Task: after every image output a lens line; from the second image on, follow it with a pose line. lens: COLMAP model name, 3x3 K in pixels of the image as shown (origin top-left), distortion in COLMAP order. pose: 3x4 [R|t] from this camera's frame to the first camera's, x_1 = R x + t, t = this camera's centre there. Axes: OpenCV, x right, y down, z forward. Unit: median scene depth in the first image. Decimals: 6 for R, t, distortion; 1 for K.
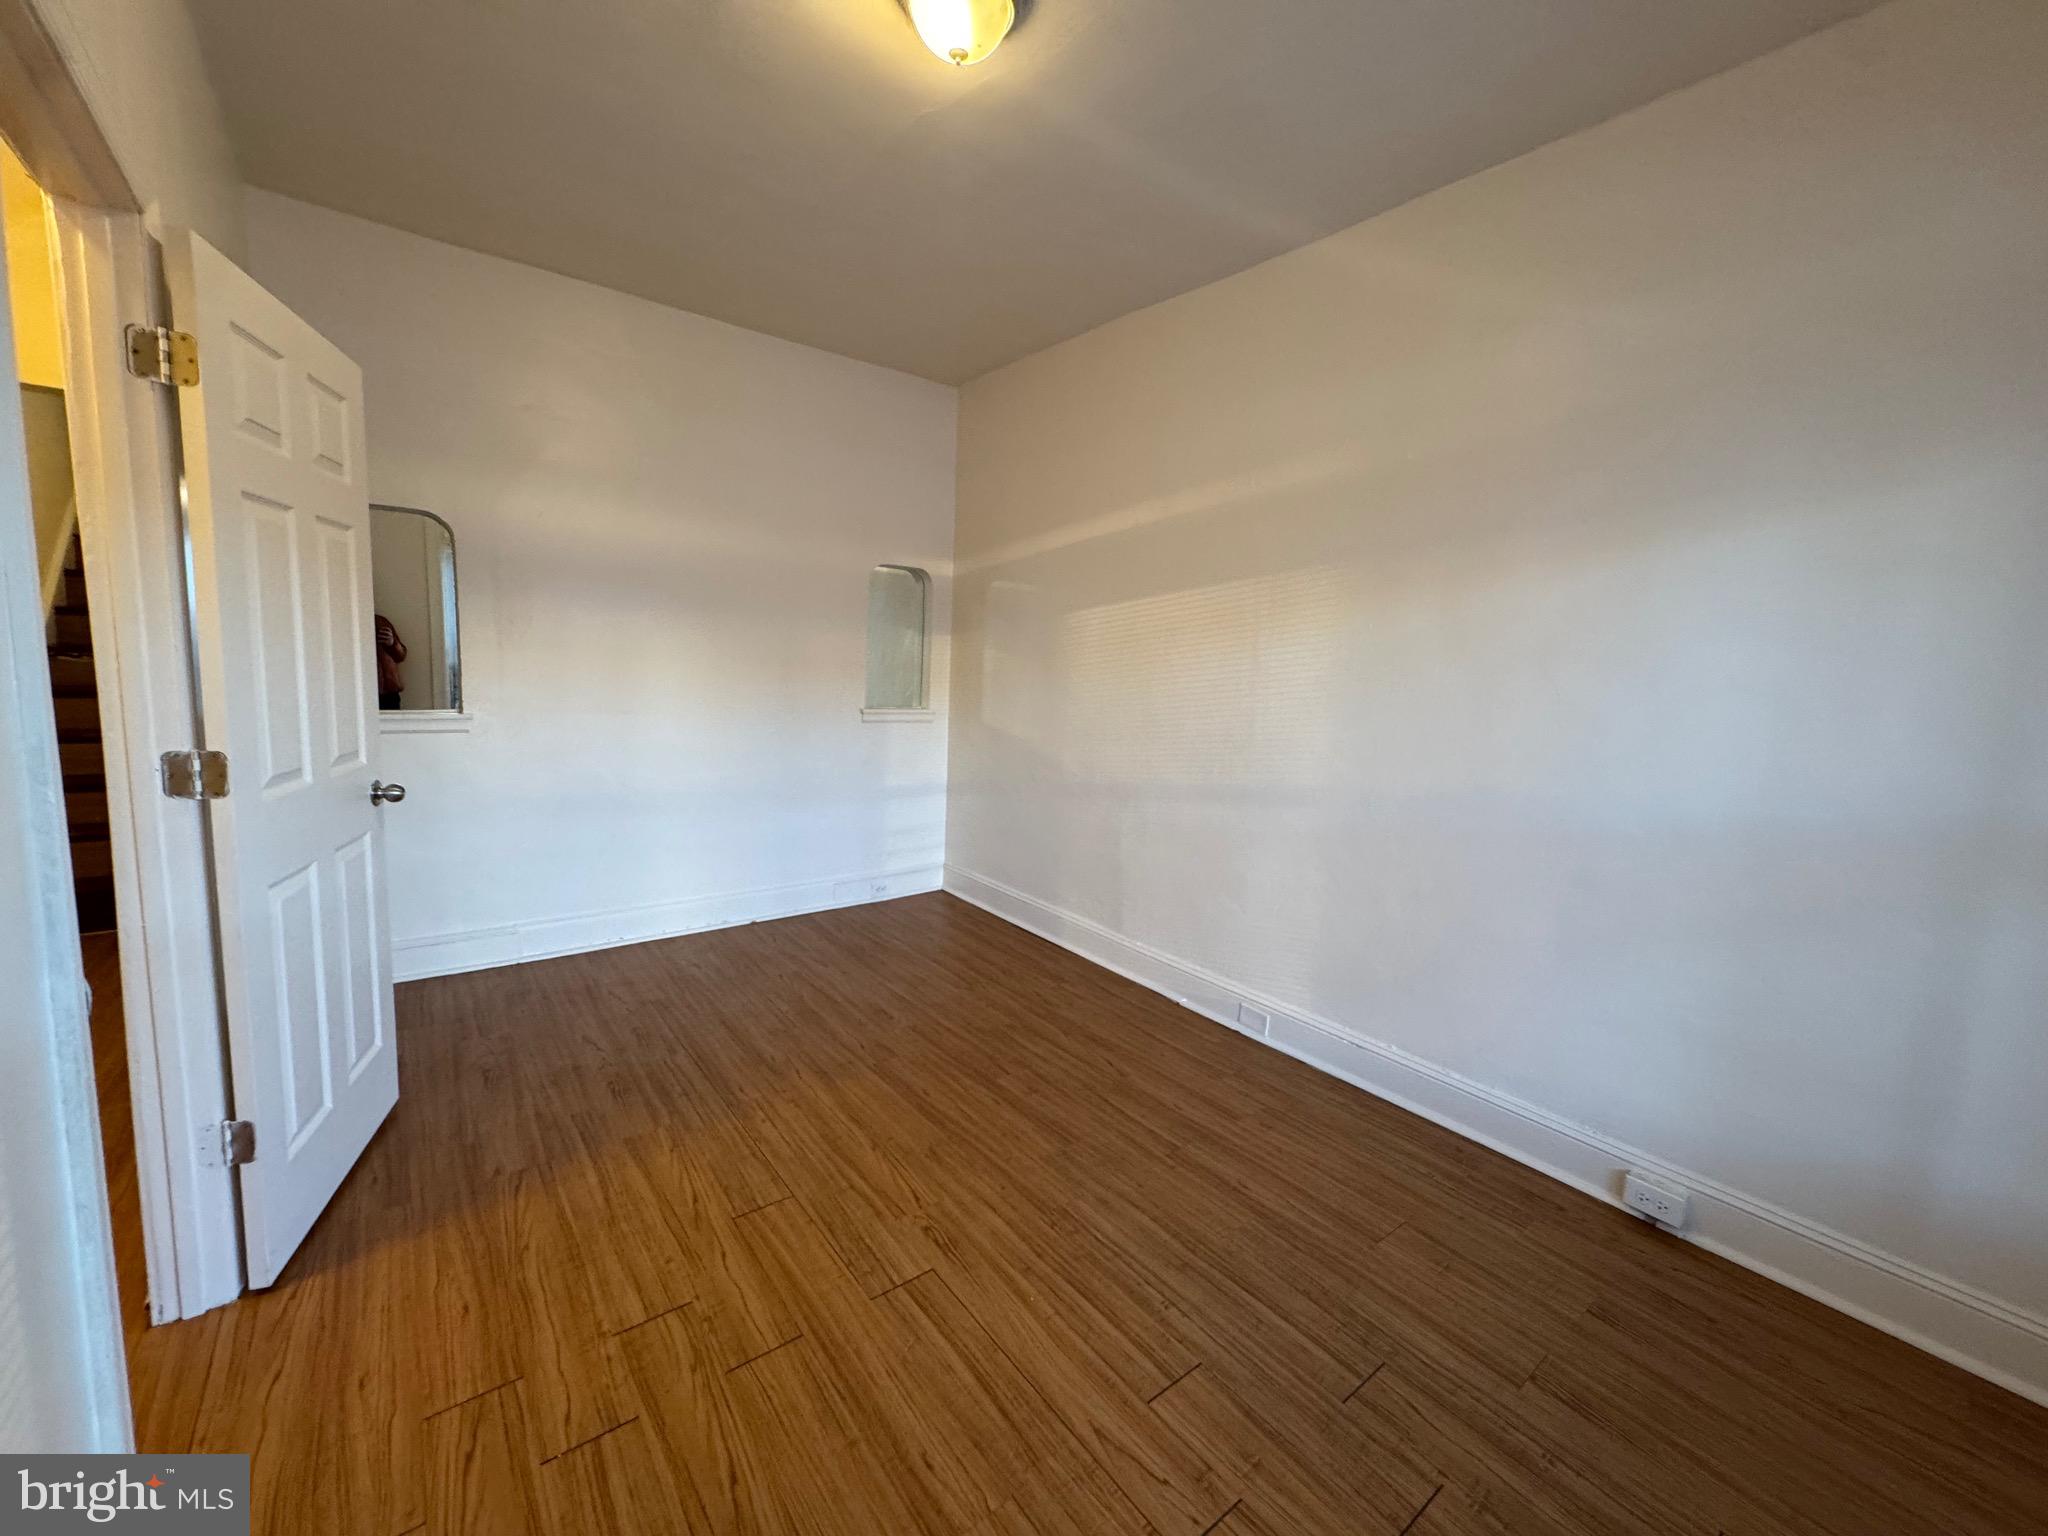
lens RADIAL K [[814.1, 0, 1027.7], [0, 814.1, 771.6], [0, 0, 1]] dist [-0.000259, 0.000189]
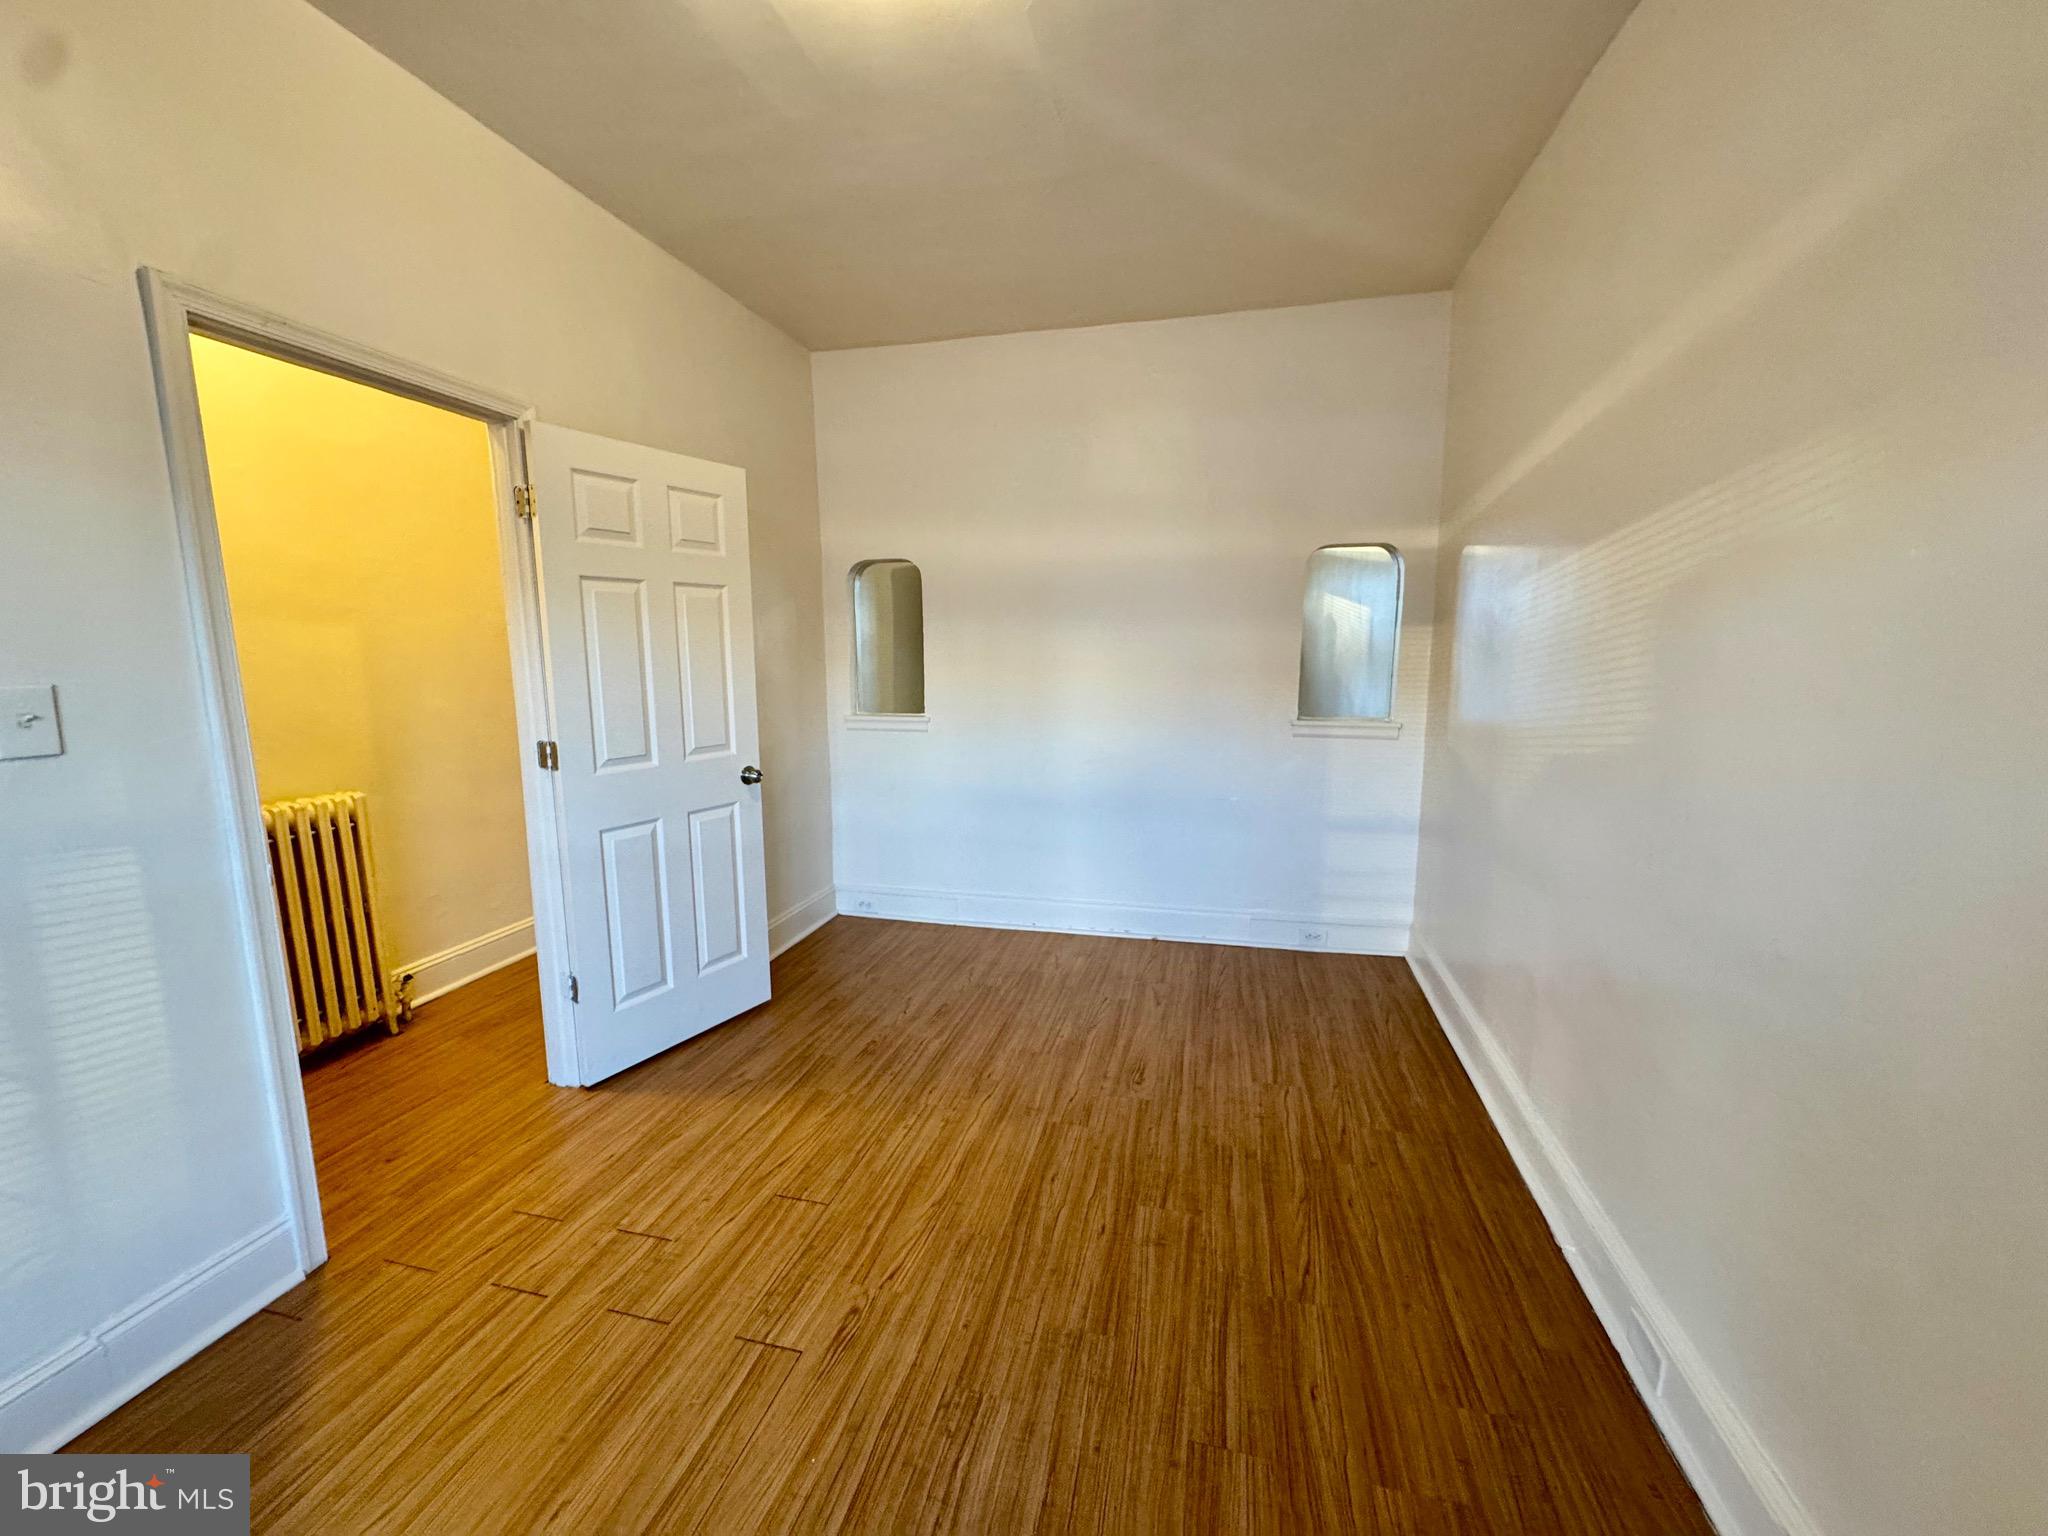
lens RADIAL K [[814.1, 0, 1021.0], [0, 814.1, 769.3], [0, 0, 1]] dist [-0.000259, 0.000189]
pose [[0.616549, 0.072110, -0.784008, 0.555233], [-0.076015, 0.996597, 0.031885, -0.061480], [0.783639, 0.039937, 0.619932, 0.489080]]
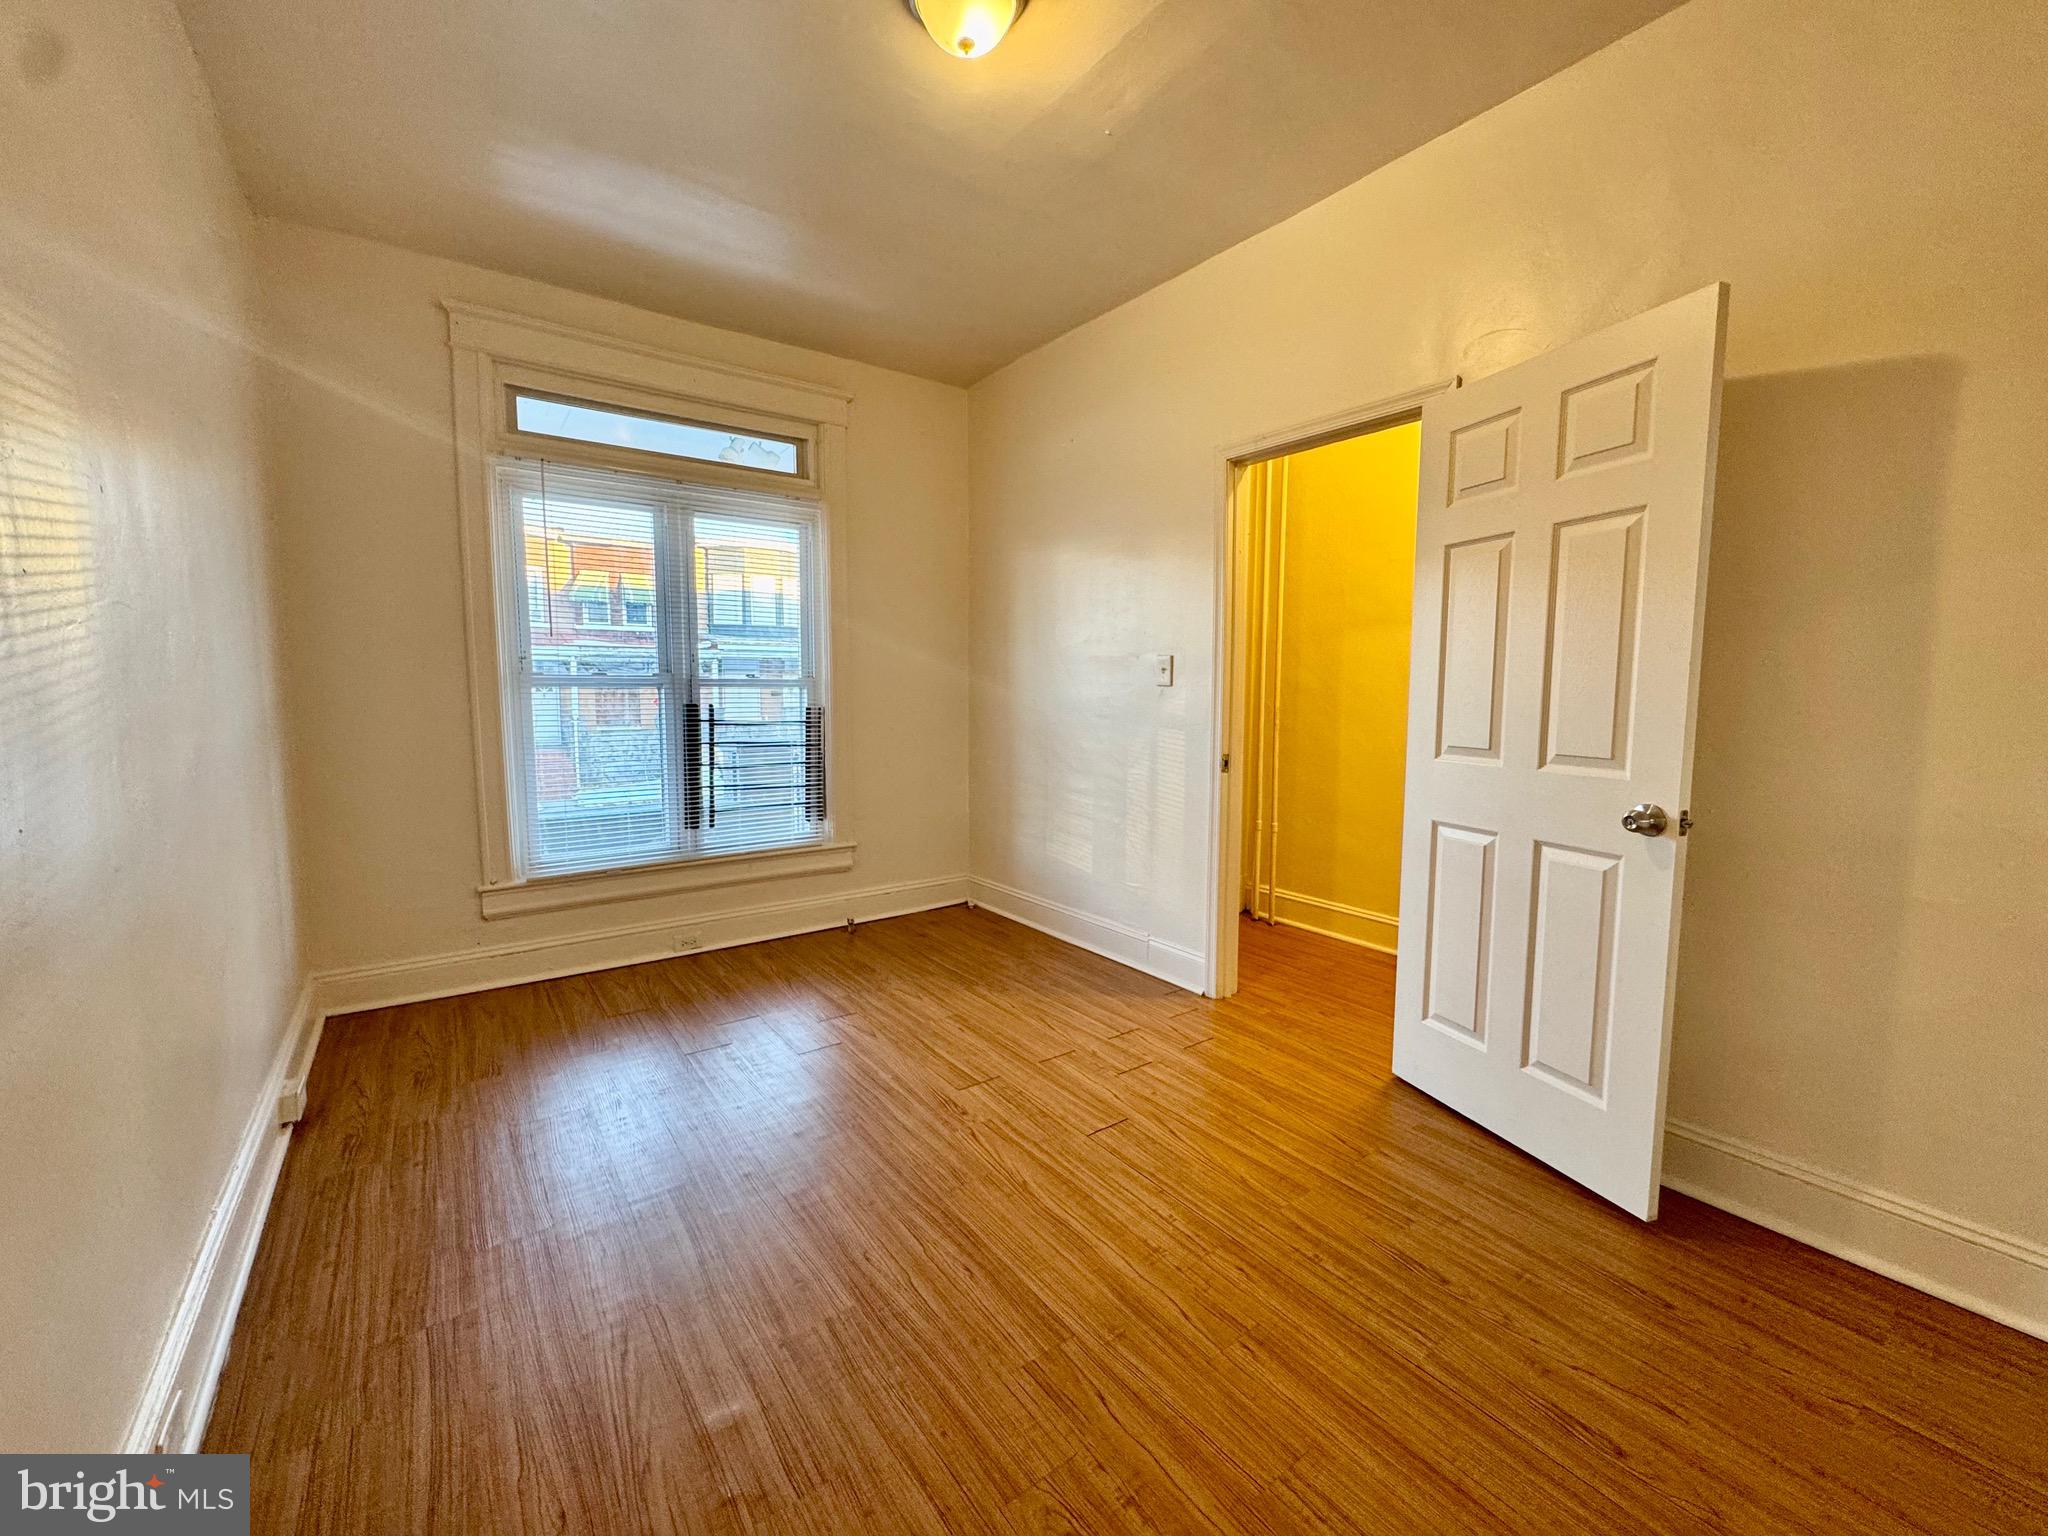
lens RADIAL K [[814.1, 0, 1025.9], [0, 814.1, 766.1], [0, 0, 1]] dist [-0.000259, 0.000189]
pose [[-0.998302, -0.052377, 0.025482, -0.188221], [-0.045088, 0.971858, 0.231211, -0.183044], [-0.036875, 0.229669, -0.972570, 1.759464]]
